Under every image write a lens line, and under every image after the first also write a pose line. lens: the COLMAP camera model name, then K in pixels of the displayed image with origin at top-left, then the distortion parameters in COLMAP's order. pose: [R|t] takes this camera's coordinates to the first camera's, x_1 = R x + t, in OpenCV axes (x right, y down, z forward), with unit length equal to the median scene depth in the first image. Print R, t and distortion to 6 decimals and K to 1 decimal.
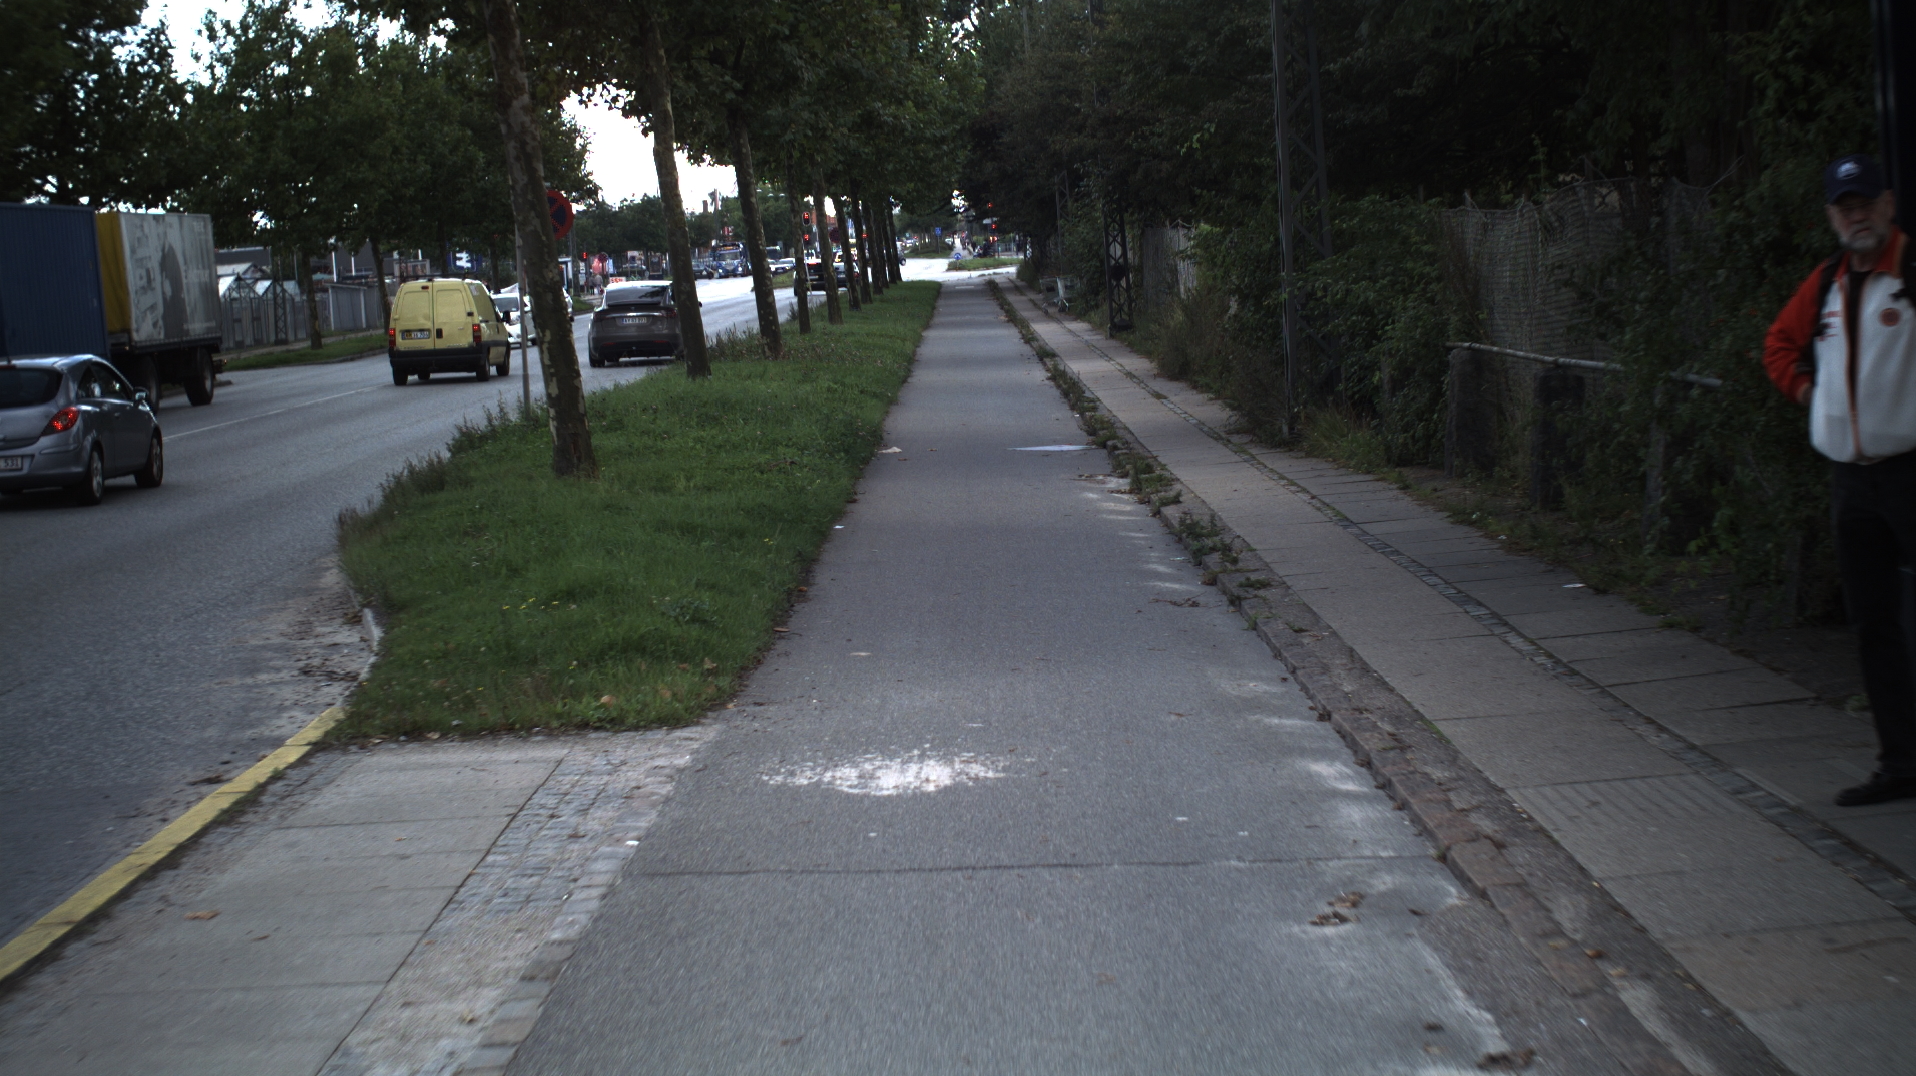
lens RADIAL K [[3575.7, 0, 958.0], [0, 3575.7, 538.0], [0, 0, 1]] dist [-0.258794, 0.434580]
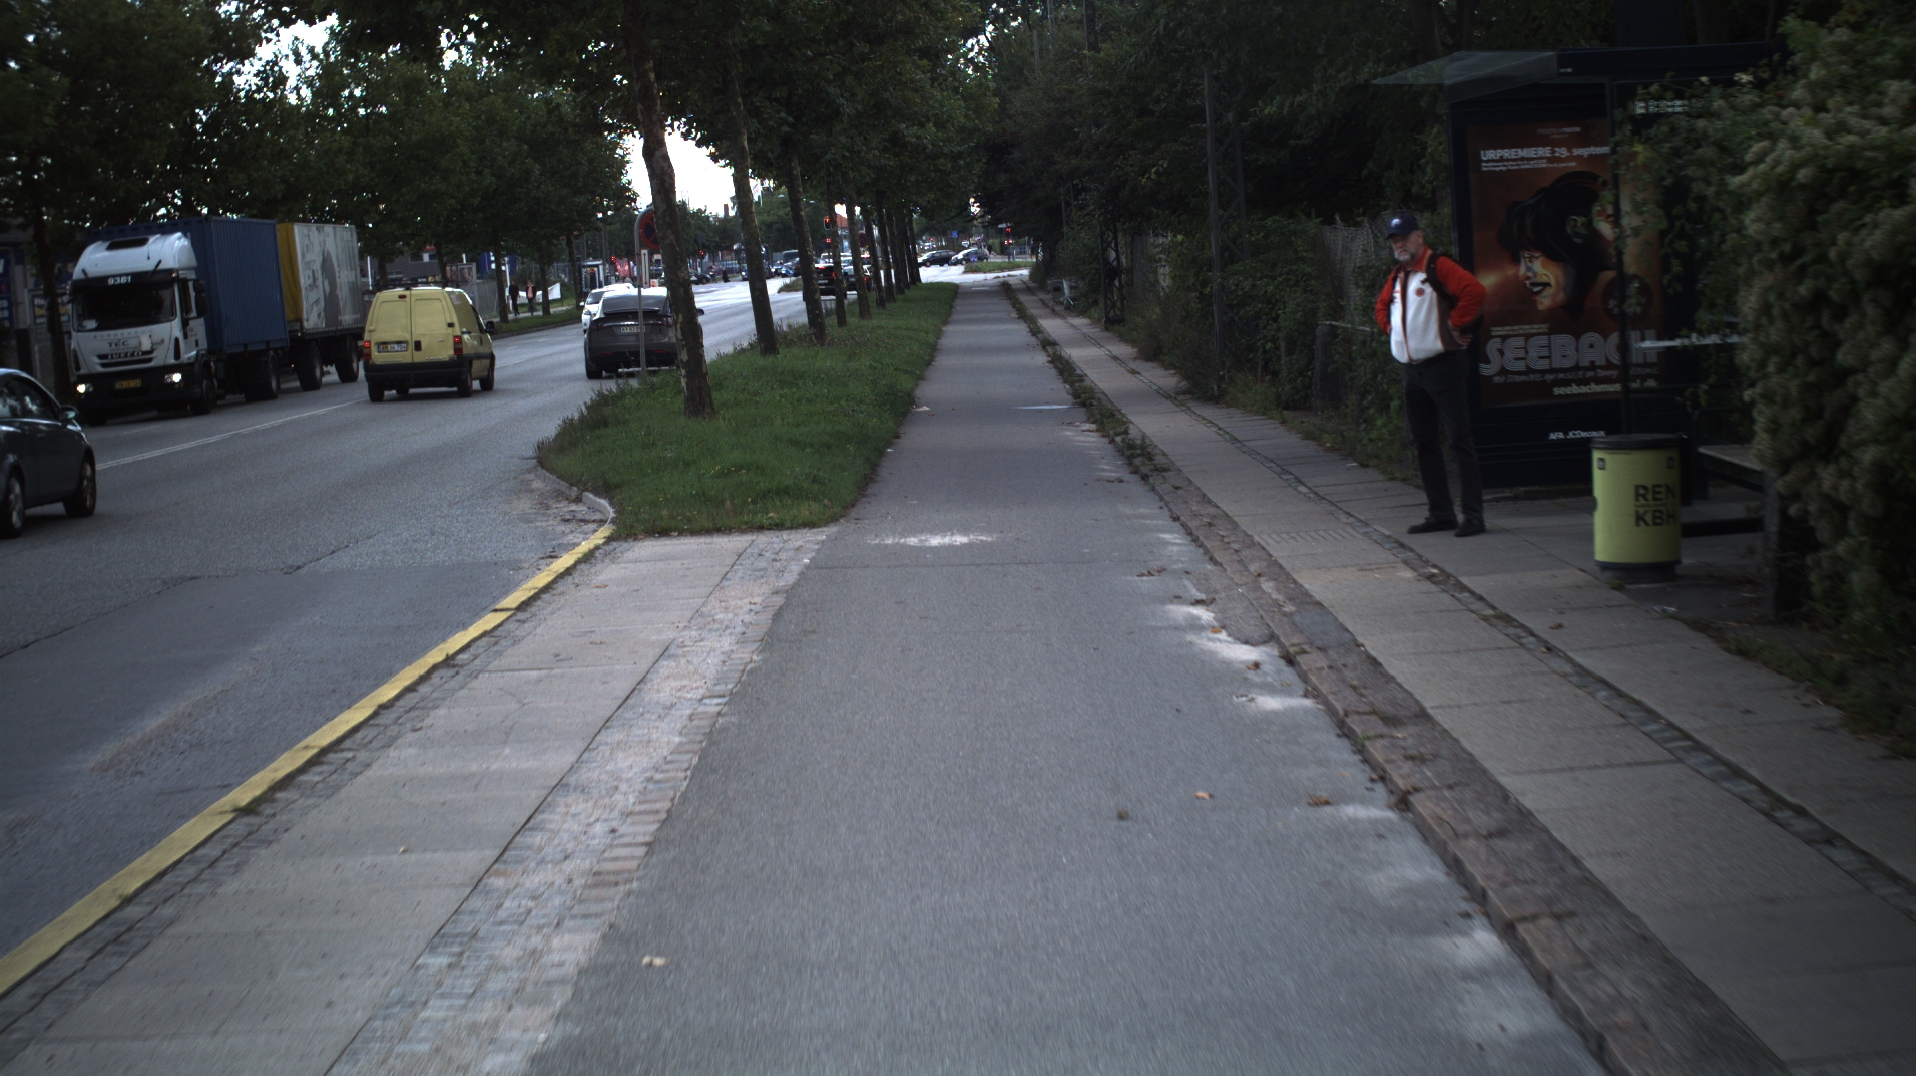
lens RADIAL K [[3575.7, 0, 958.0], [0, 3575.7, 538.0], [0, 0, 1]] dist [-0.258794, 0.434580]
pose [[0.999989, -0.000660, -0.004604, 0.000281], [0.000657, 1.000000, -0.000720, 0.013846], [0.004604, 0.000717, 0.999989, -0.180948]]
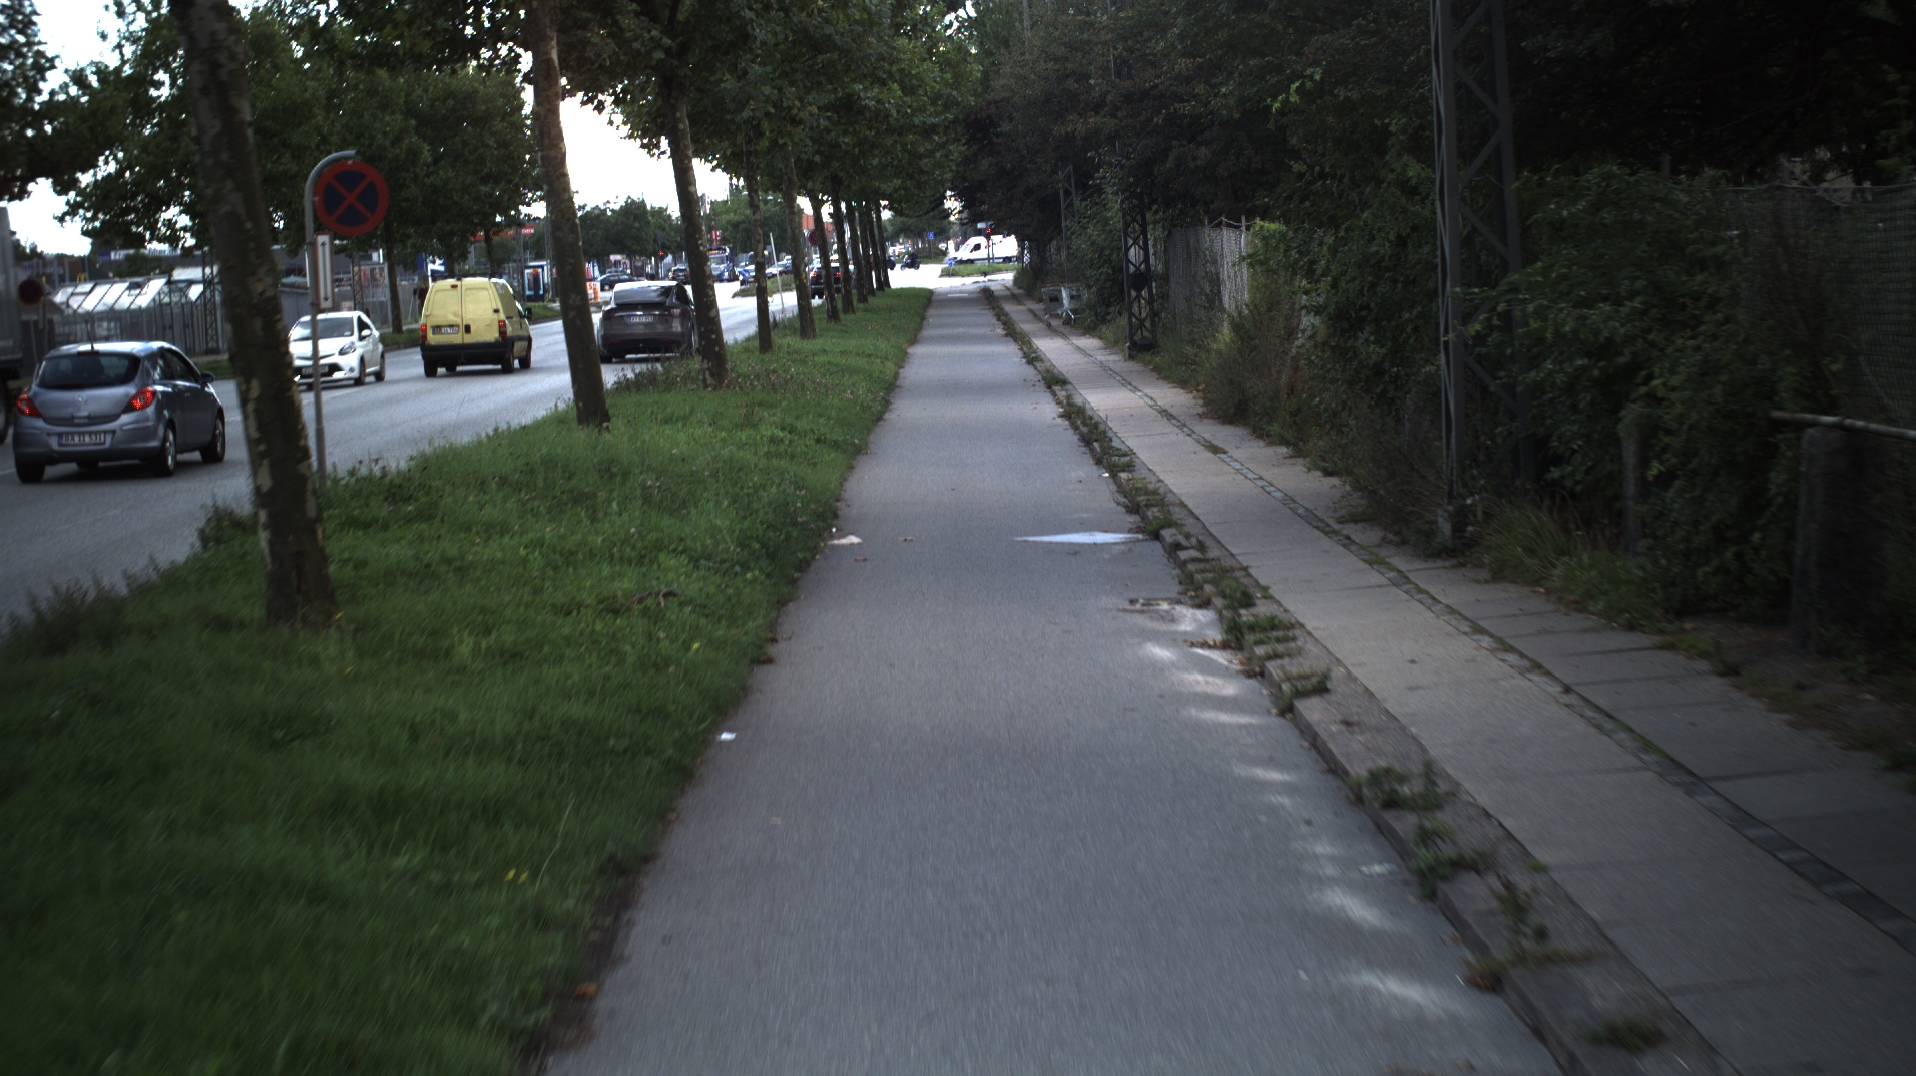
lens RADIAL K [[3575.7, 0, 958.0], [0, 3575.7, 538.0], [0, 0, 1]] dist [-0.258794, 0.434580]
pose [[0.999984, 0.005287, 0.002118, 0.000744], [-0.005284, 0.999985, -0.001677, -0.013950], [-0.002126, 0.001666, 0.999996, 0.180516]]
